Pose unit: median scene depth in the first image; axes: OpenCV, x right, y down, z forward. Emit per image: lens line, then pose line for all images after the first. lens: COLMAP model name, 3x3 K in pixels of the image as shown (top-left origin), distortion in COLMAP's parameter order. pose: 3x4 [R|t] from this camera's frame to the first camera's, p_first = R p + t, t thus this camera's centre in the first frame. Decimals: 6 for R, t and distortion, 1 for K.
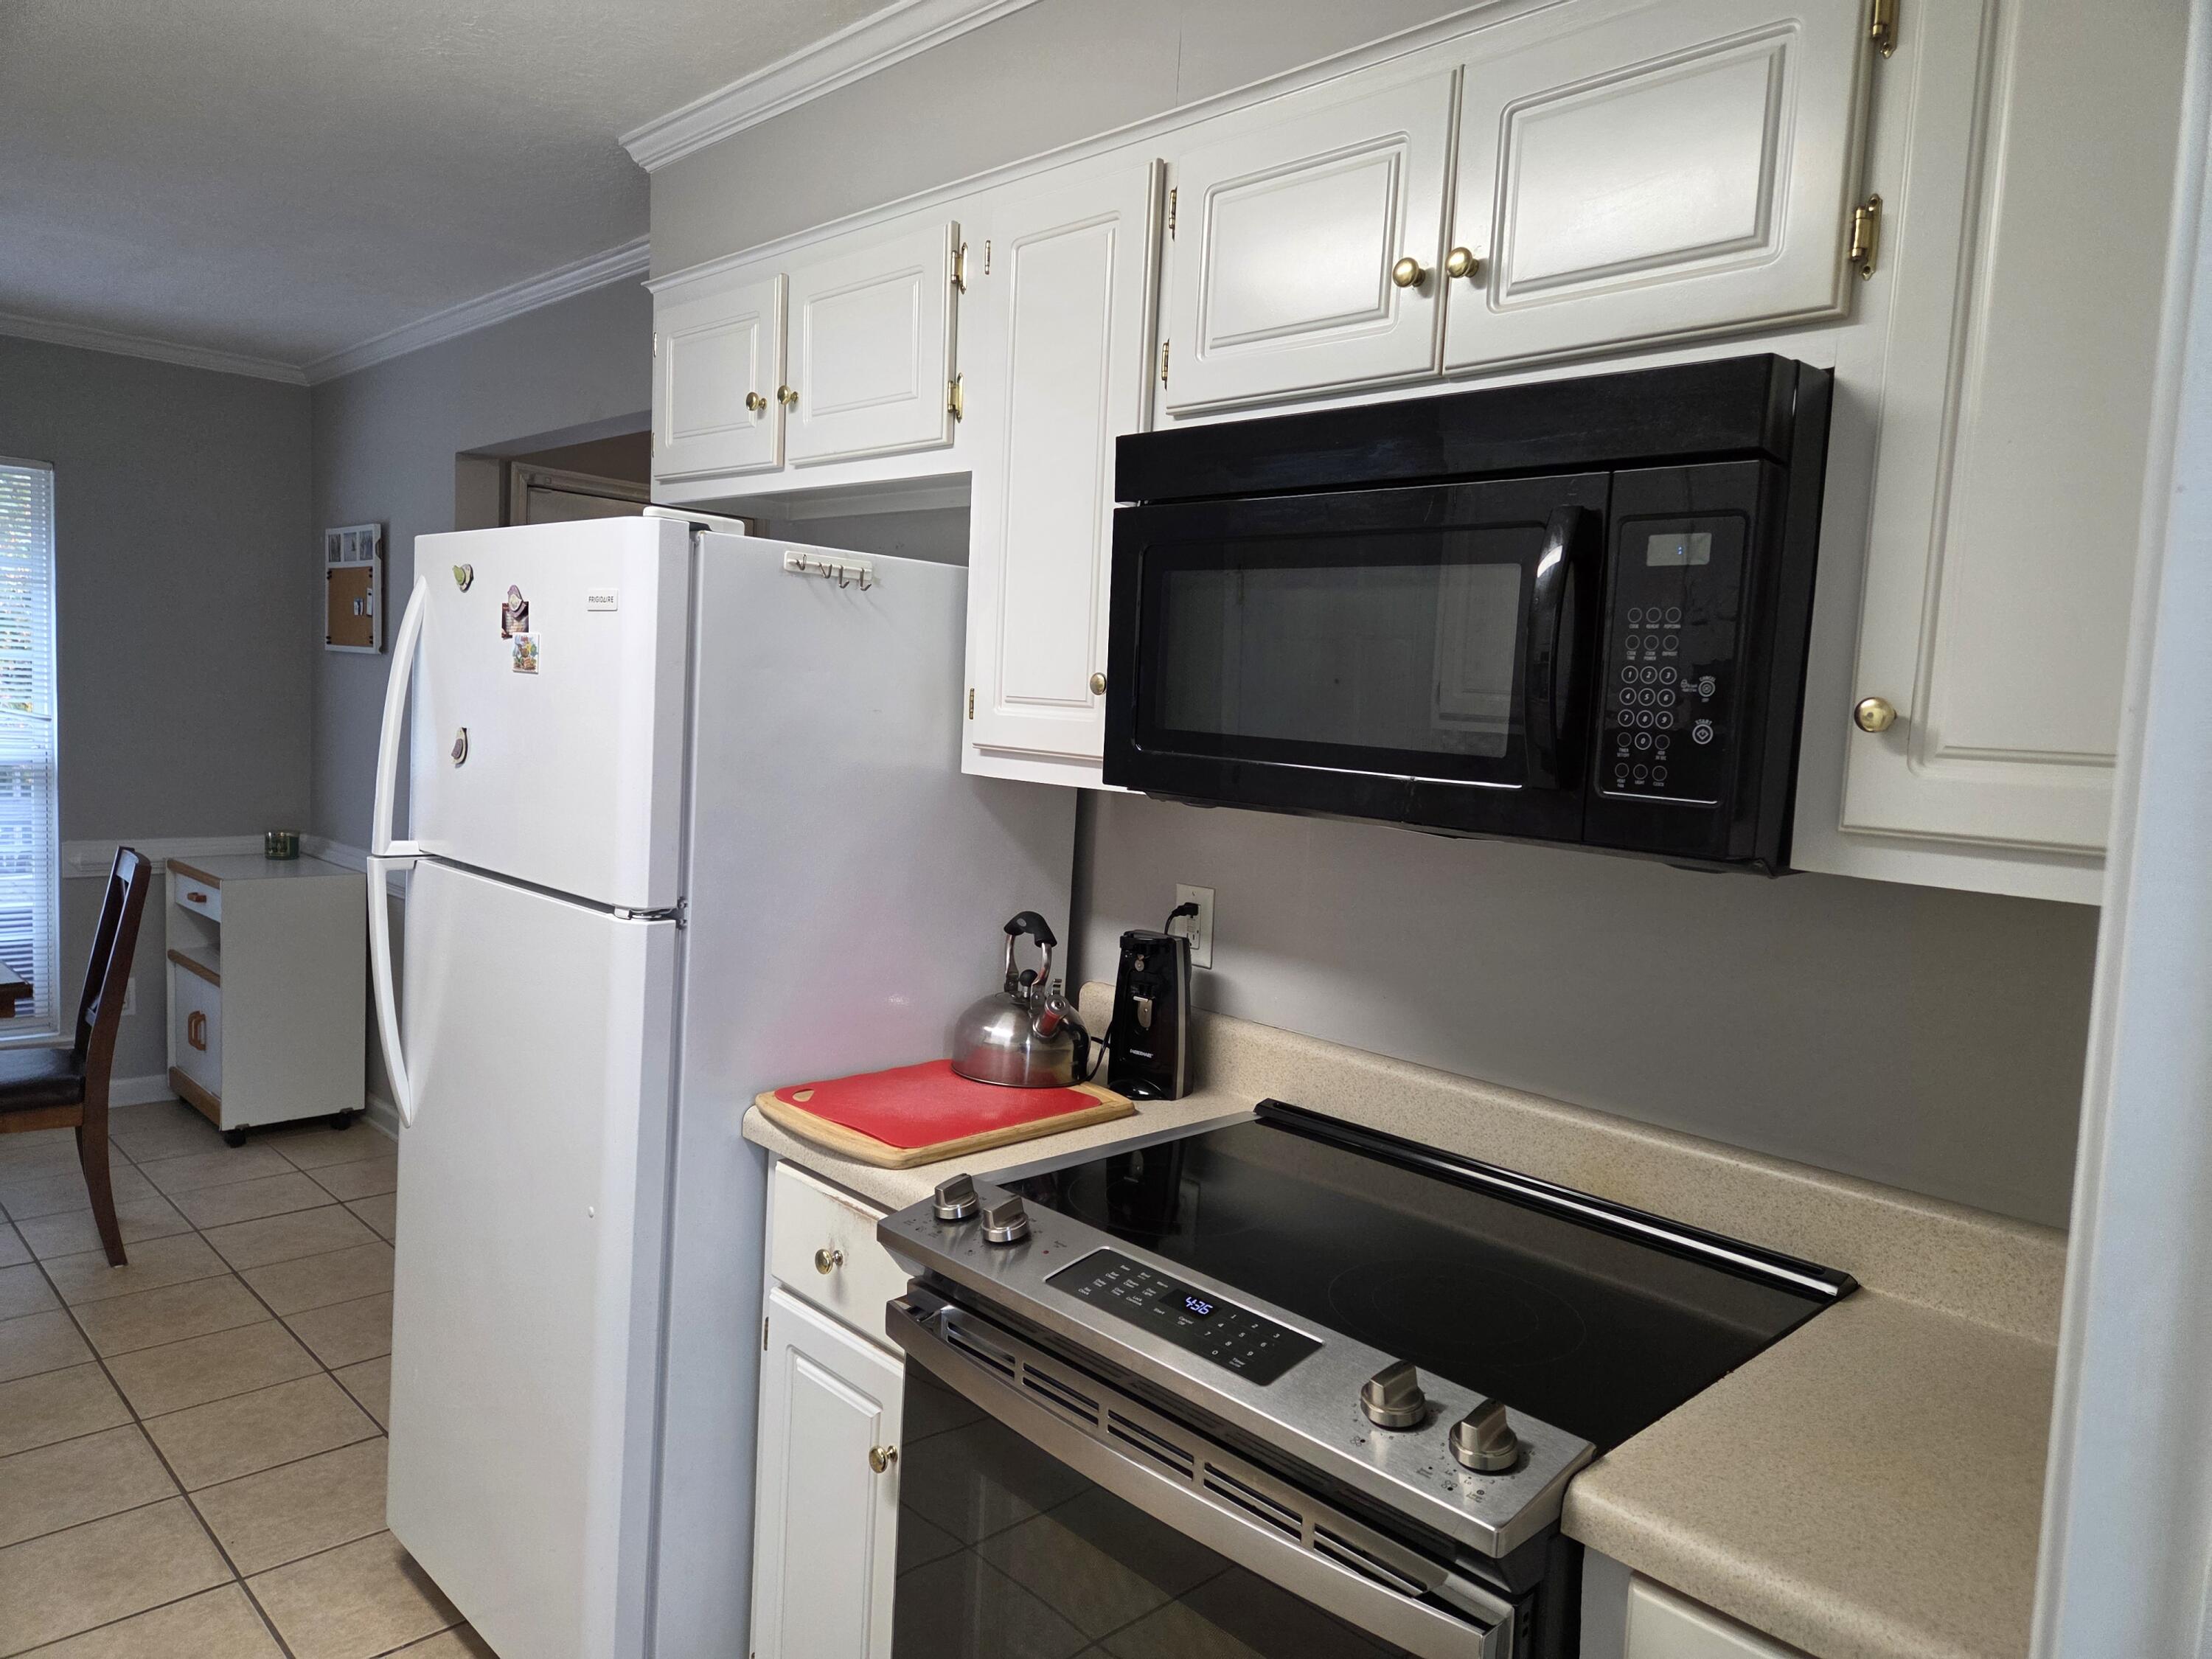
lens RADIAL K [[1491.6, 0, 1106.7], [0, 1491.6, 819.8], [0, 0, 1]] dist [0.071357, -0.052188]
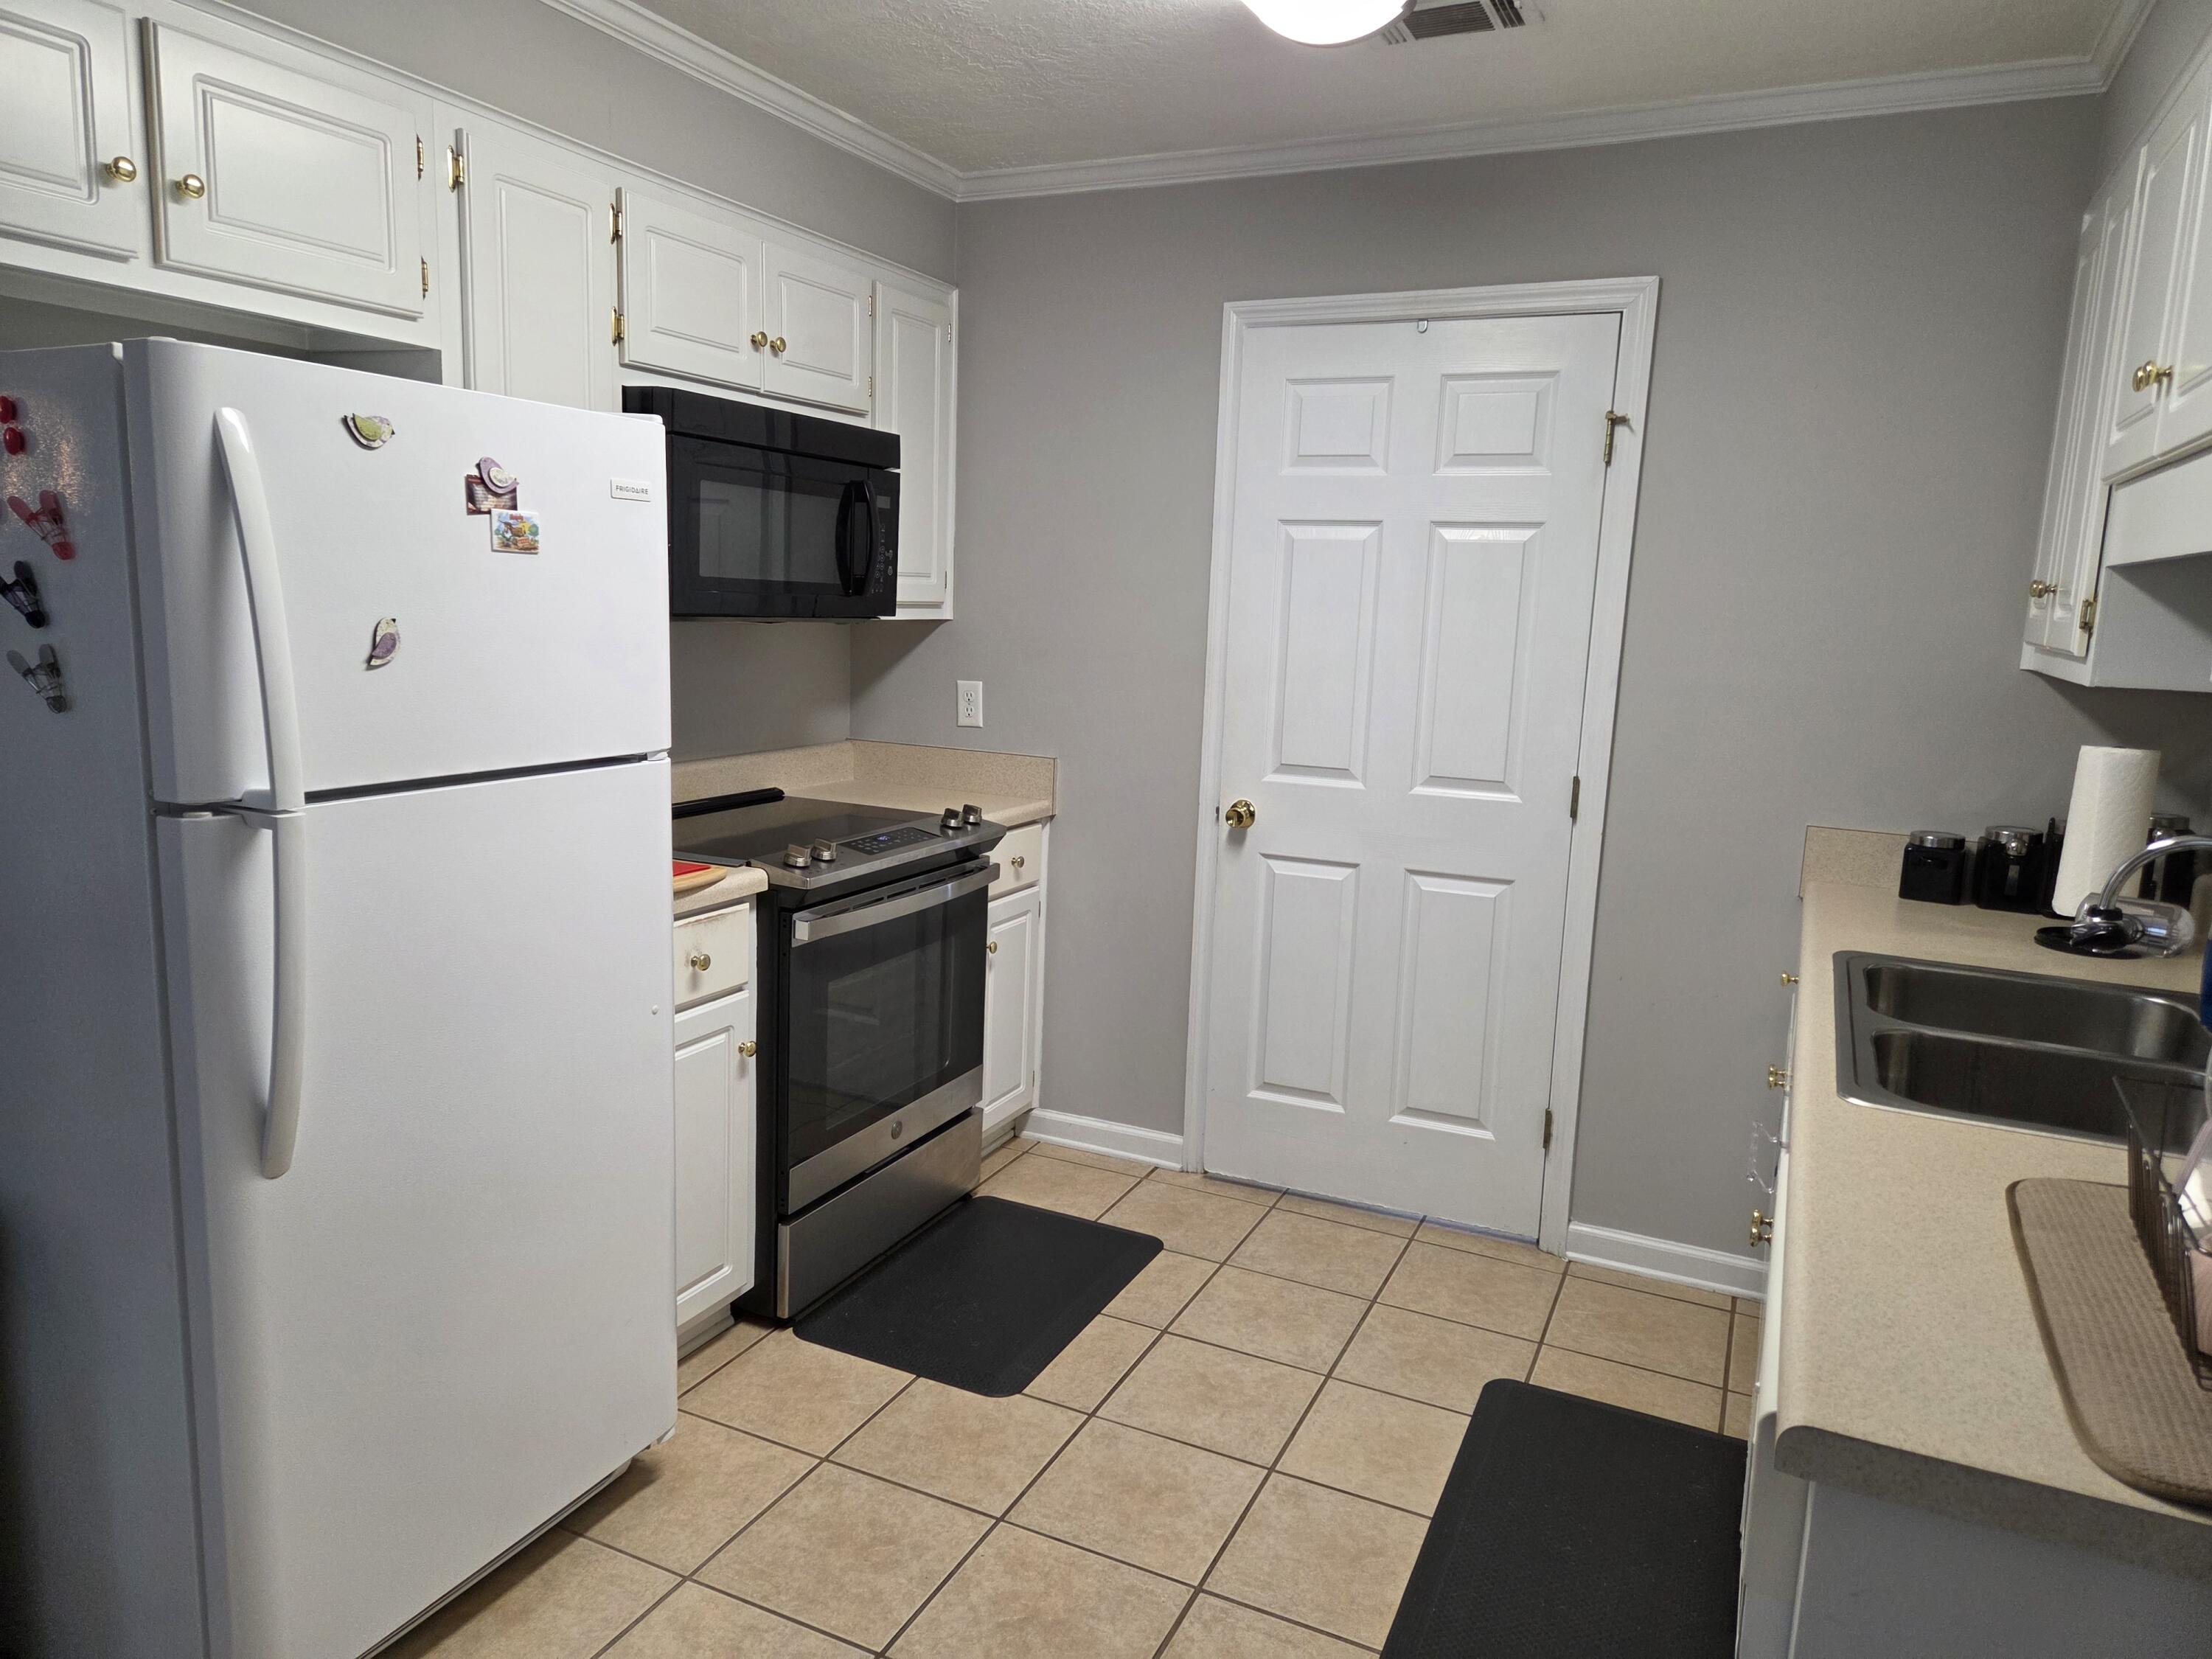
lens RADIAL K [[1491.6, 0, 1104.0], [0, 1491.6, 824.2], [0, 0, 1]] dist [0.071357, -0.052188]
pose [[-0.350025, -0.208958, 0.913137, -1.440283], [0.021622, 0.972741, 0.230886, -0.143732], [-0.936491, 0.100559, -0.335965, 0.991824]]
